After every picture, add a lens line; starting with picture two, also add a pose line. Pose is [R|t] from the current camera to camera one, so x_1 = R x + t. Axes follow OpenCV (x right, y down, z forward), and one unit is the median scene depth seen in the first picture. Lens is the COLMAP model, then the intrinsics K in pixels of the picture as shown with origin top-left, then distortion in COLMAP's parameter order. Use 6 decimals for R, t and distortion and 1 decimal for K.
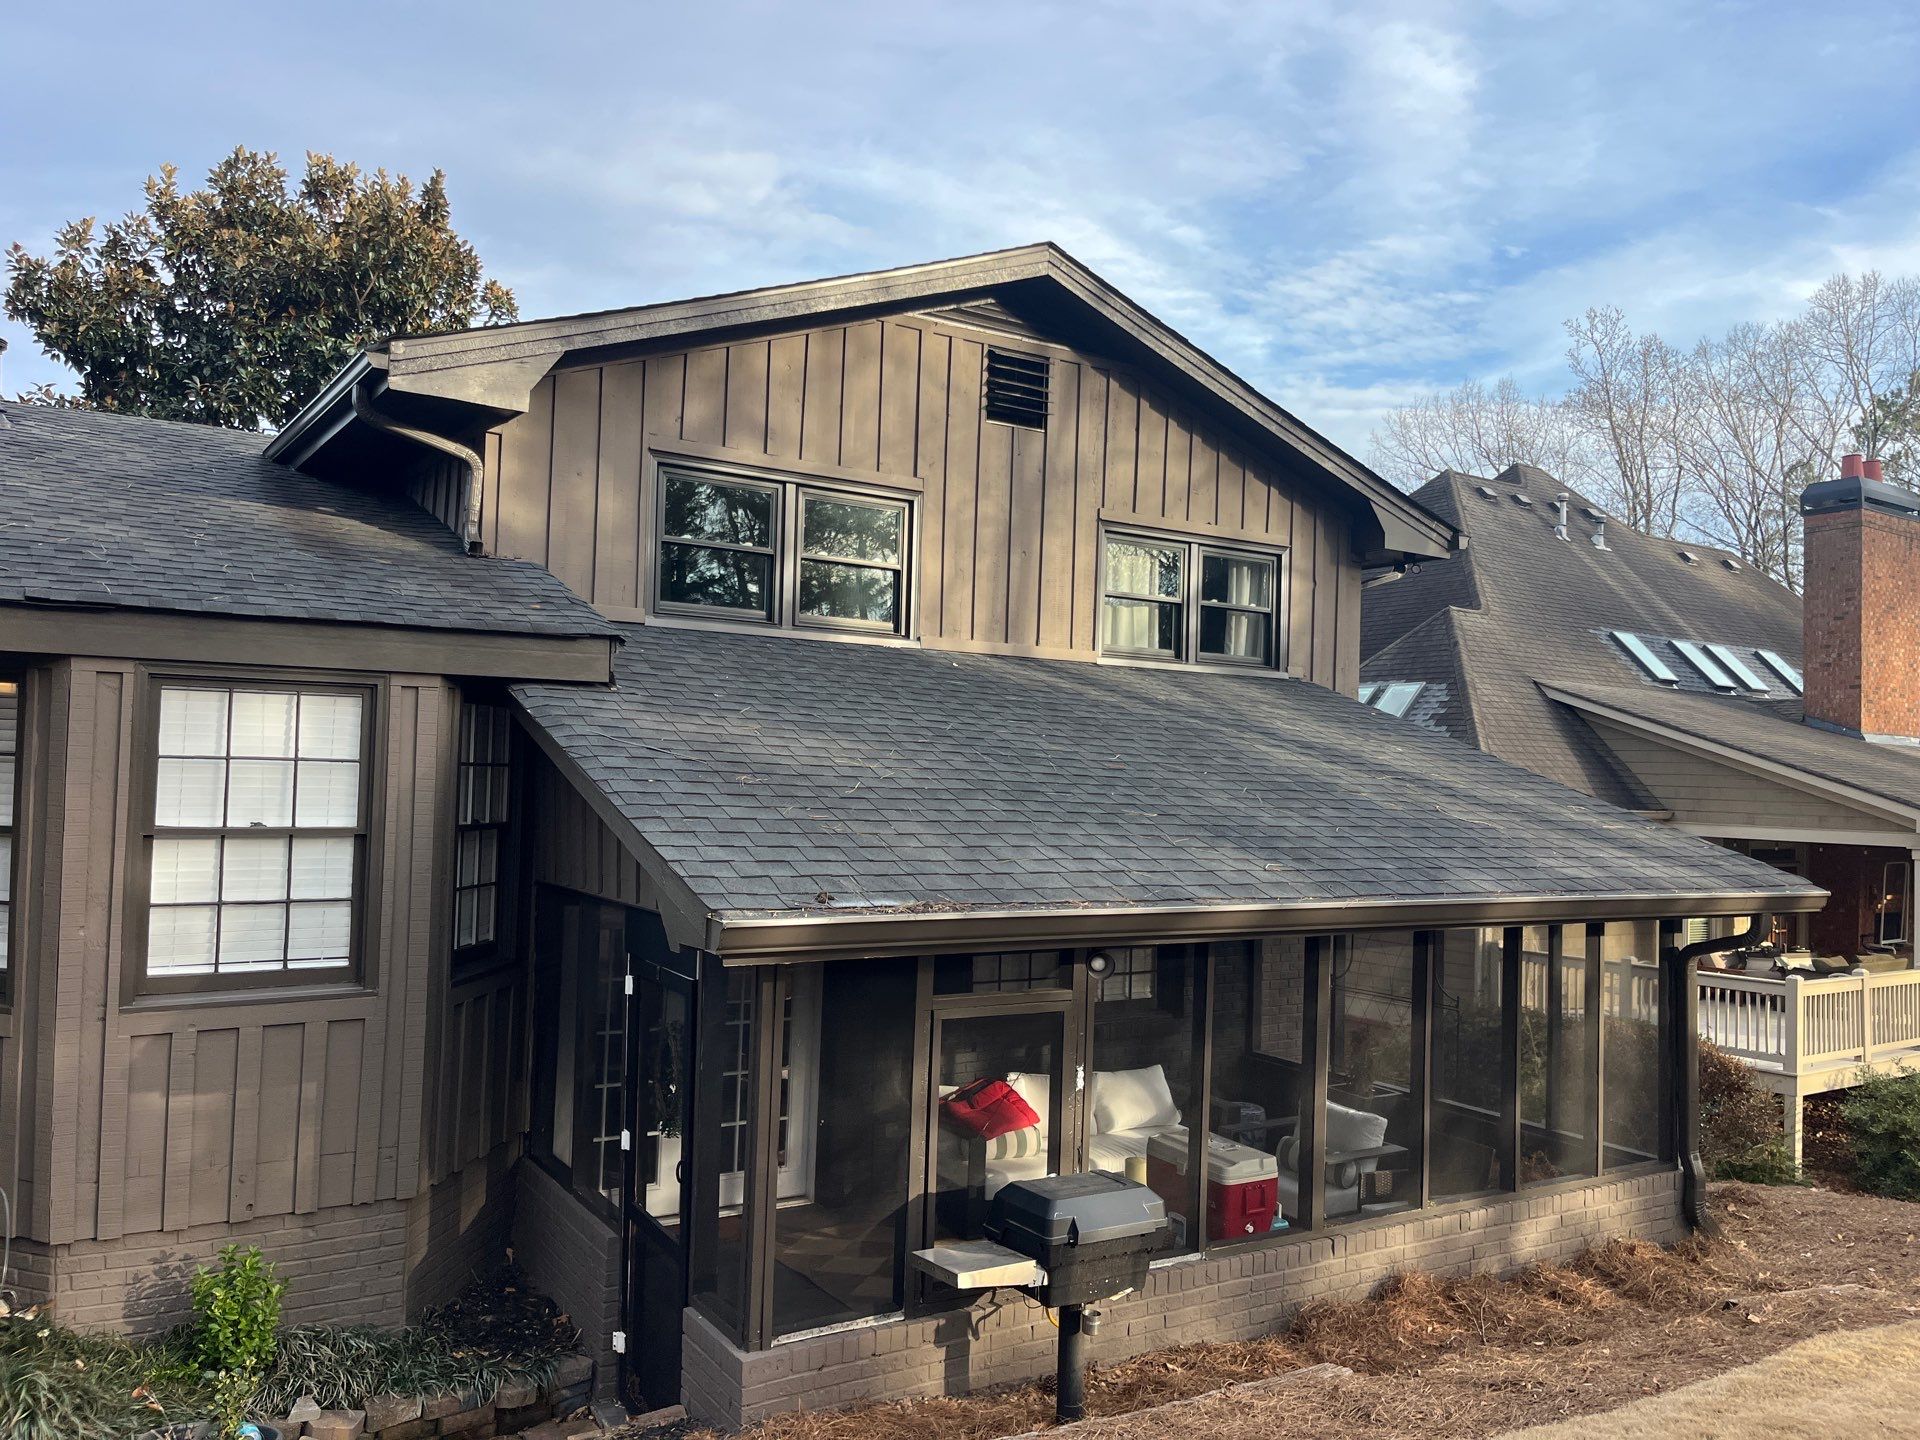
lens RADIAL K [[1445.7, 0, 952.2], [0, 1445.7, 742.2], [0, 0, 1]] dist [0.078555, -0.134932]
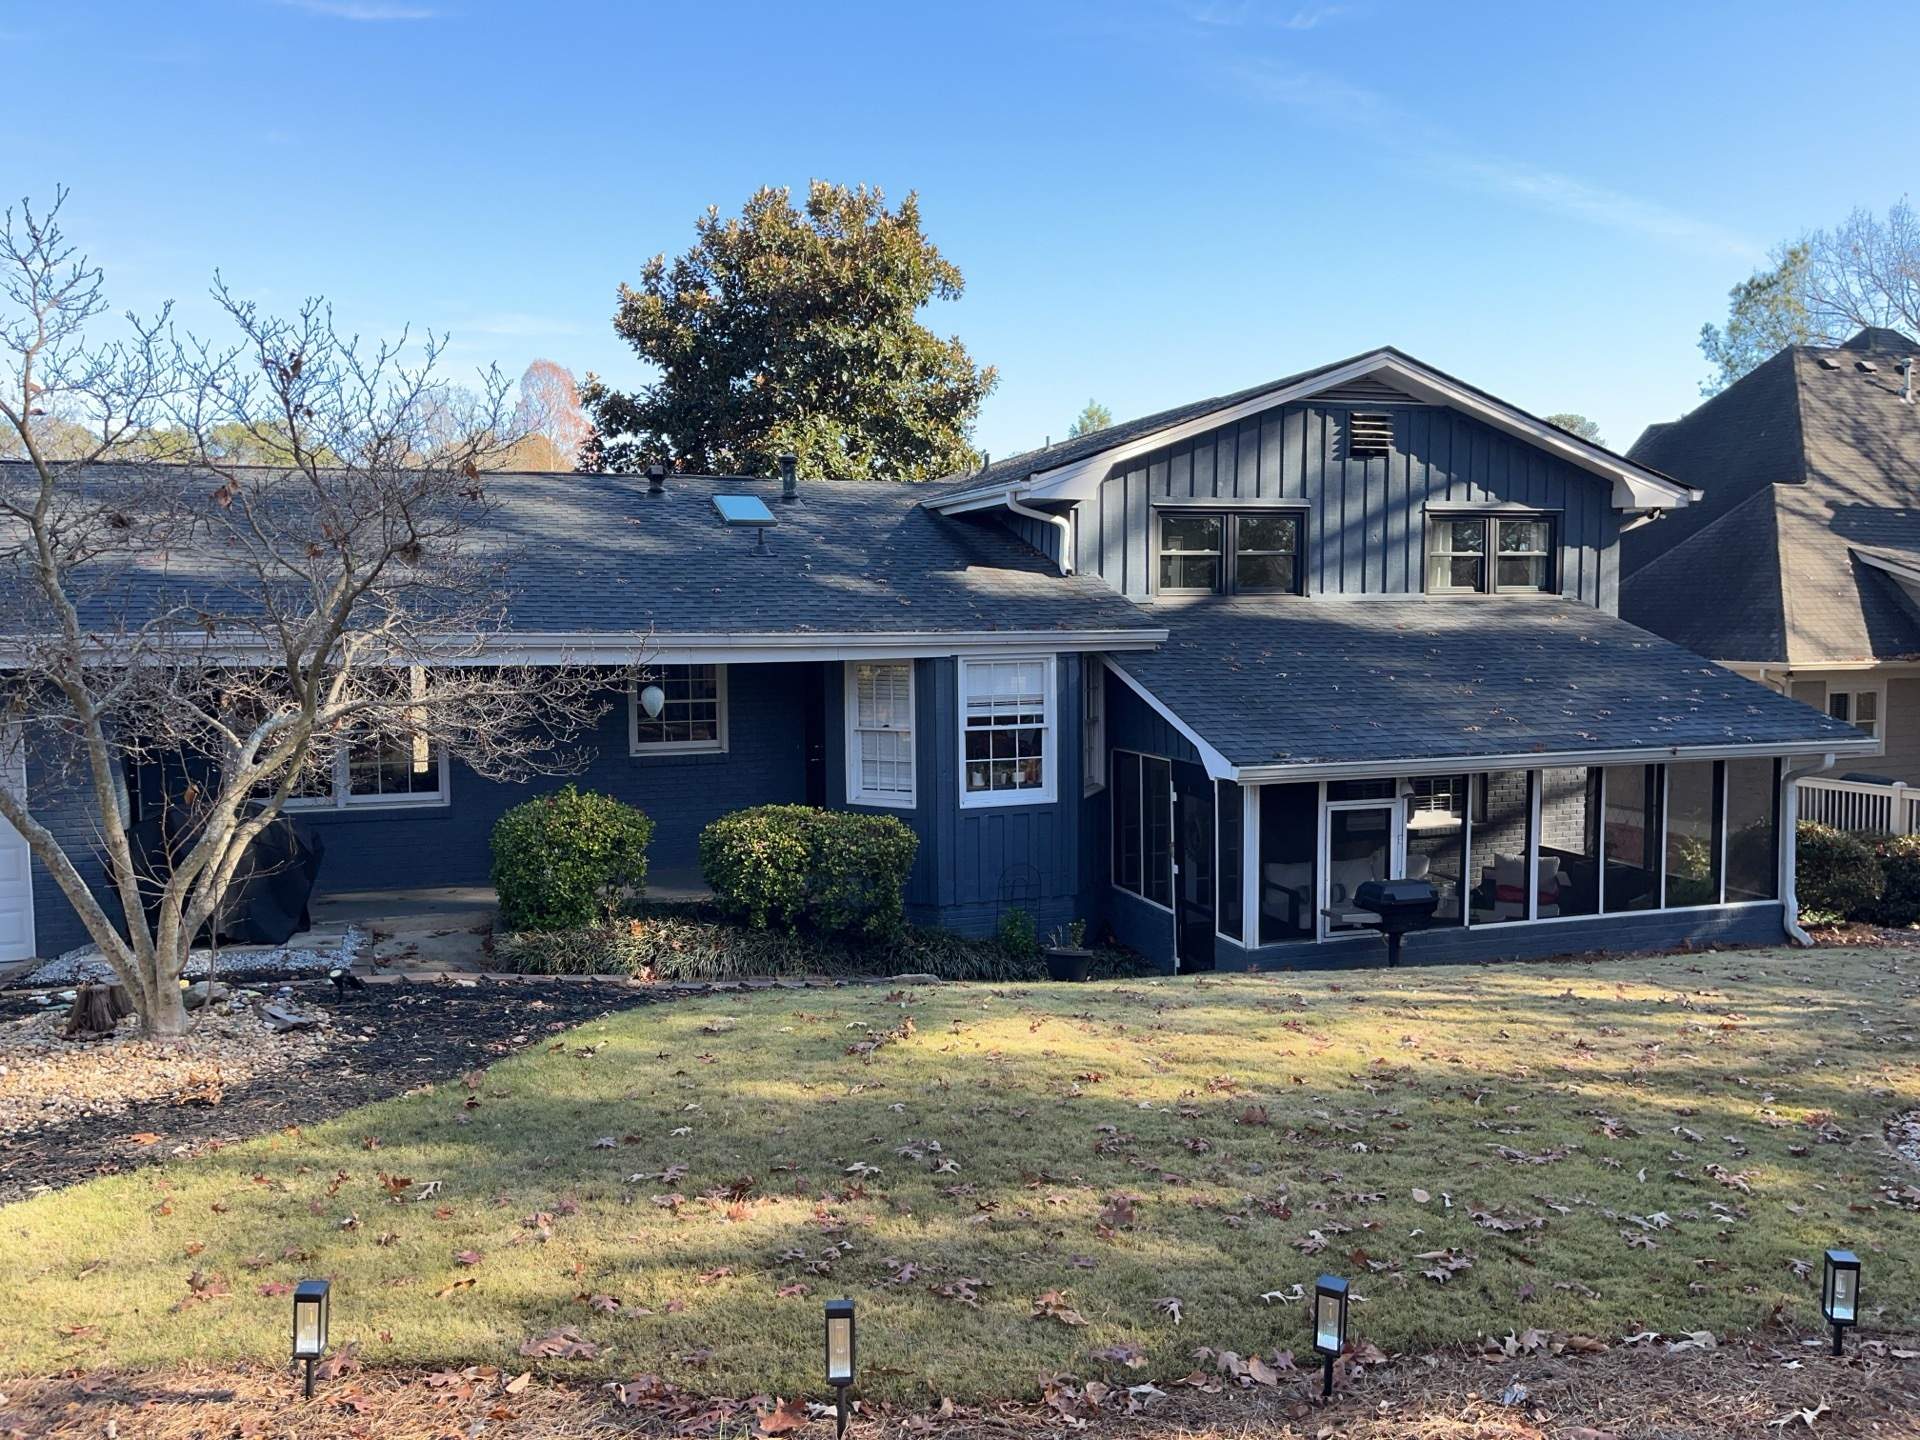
lens RADIAL K [[1442.9, 0, 960.0], [0, 1442.9, 720.0], [0, 0, 1]] dist [0.089717, -0.132738]
pose [[0.969880, -0.017876, -0.242925, -0.007735], [0.040783, 0.995142, 0.089600, -0.091457], [0.240143, -0.096808, 0.965898, -0.695799]]
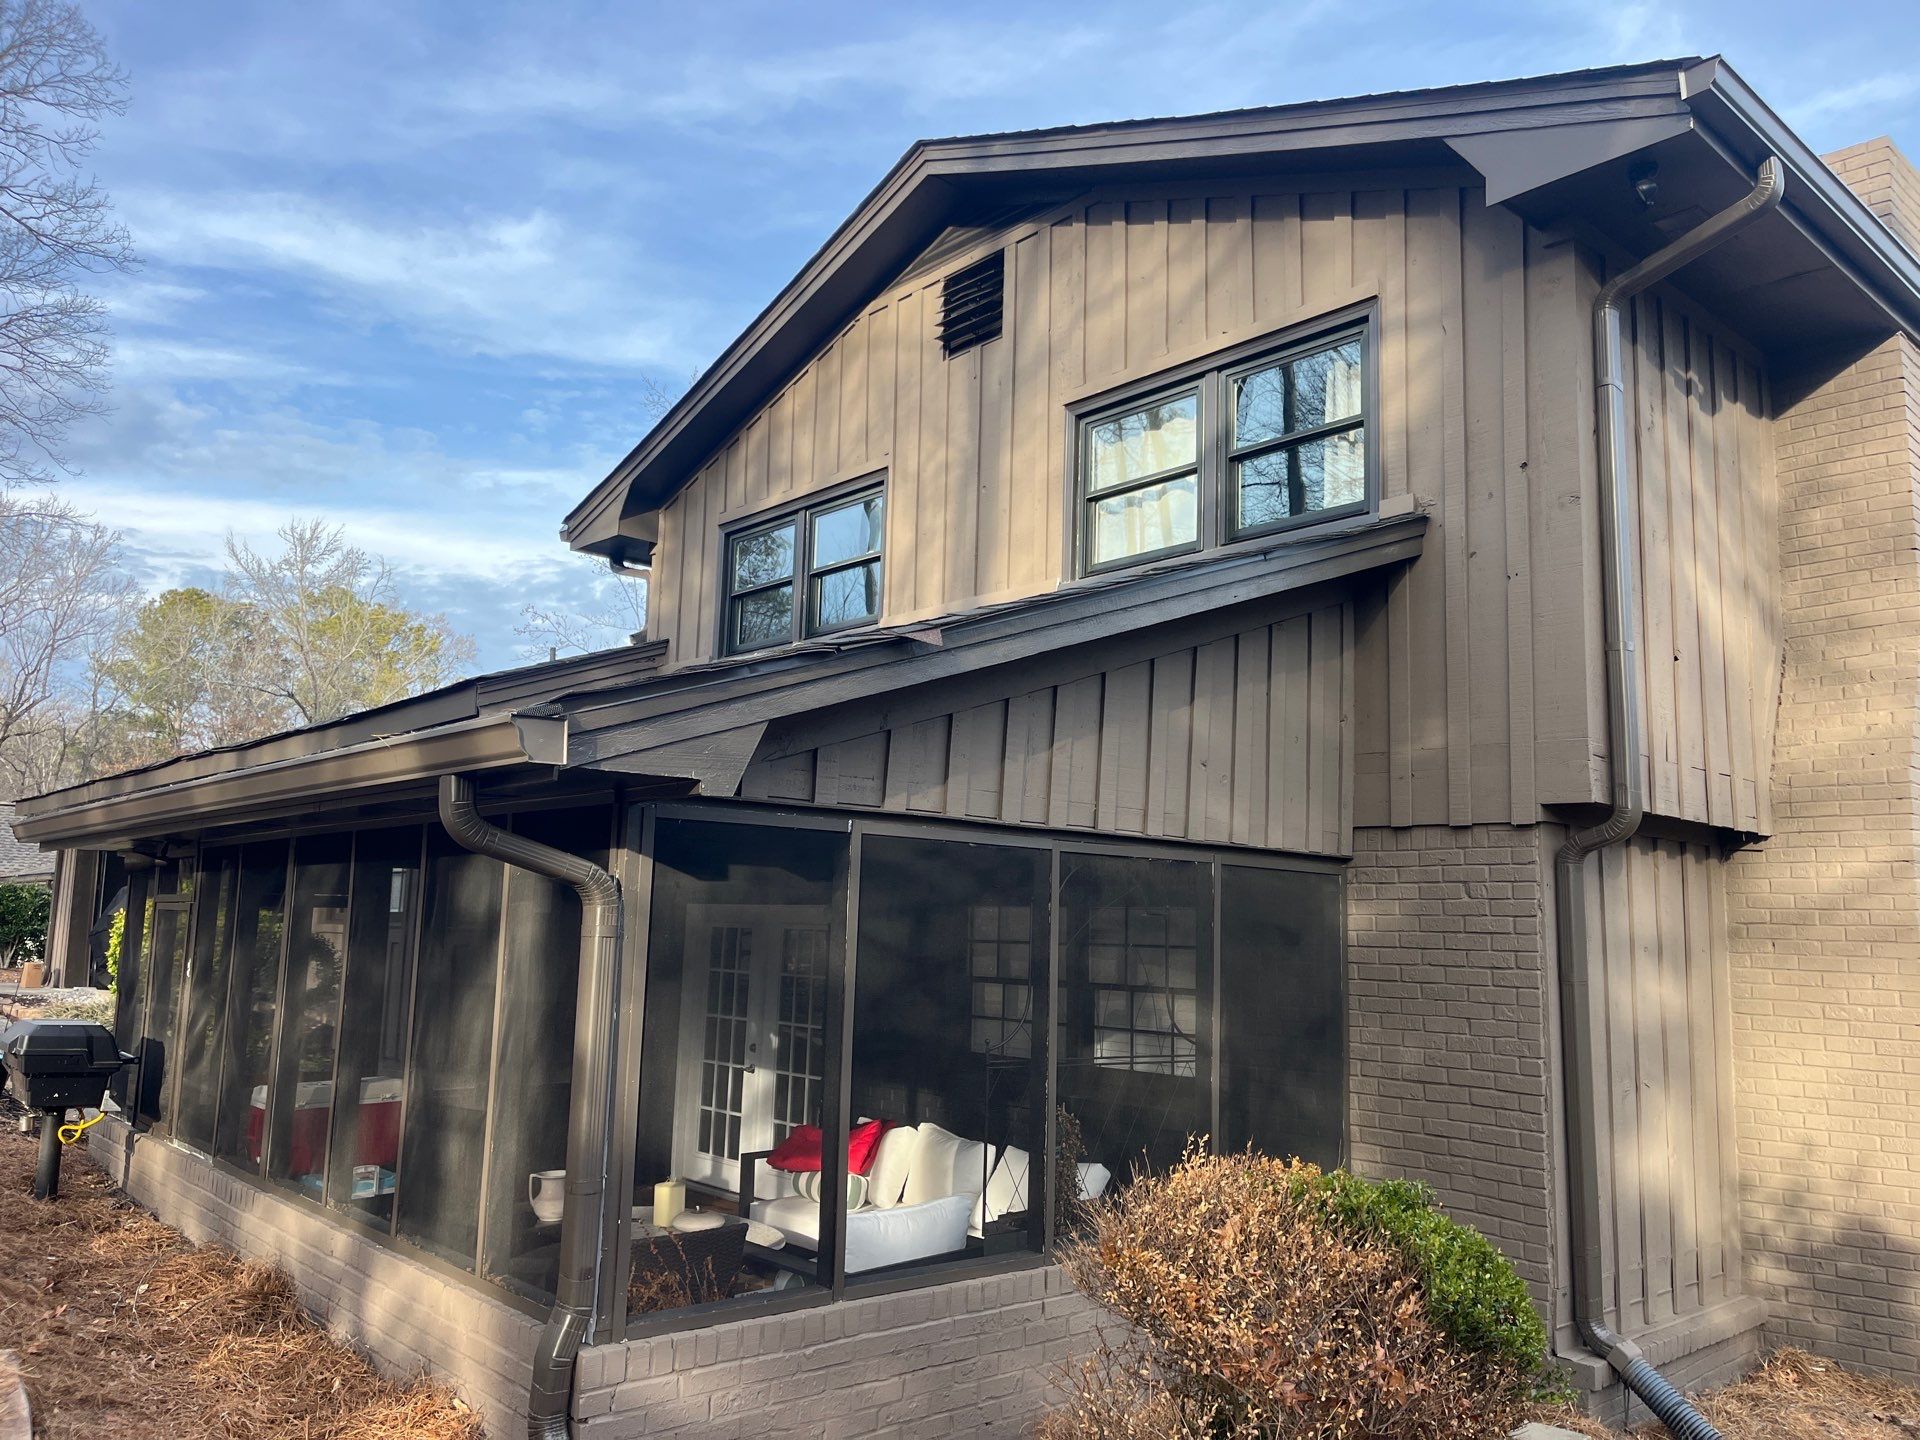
lens RADIAL K [[1442.9, 0, 960.0], [0, 1442.9, 720.0], [0, 0, 1]] dist [0.089717, -0.132738]
pose [[0.155502, -0.164684, -0.974011, 0.836502], [0.000914, 0.986029, -0.166570, 0.140139], [0.987835, 0.025012, 0.153480, 0.869249]]
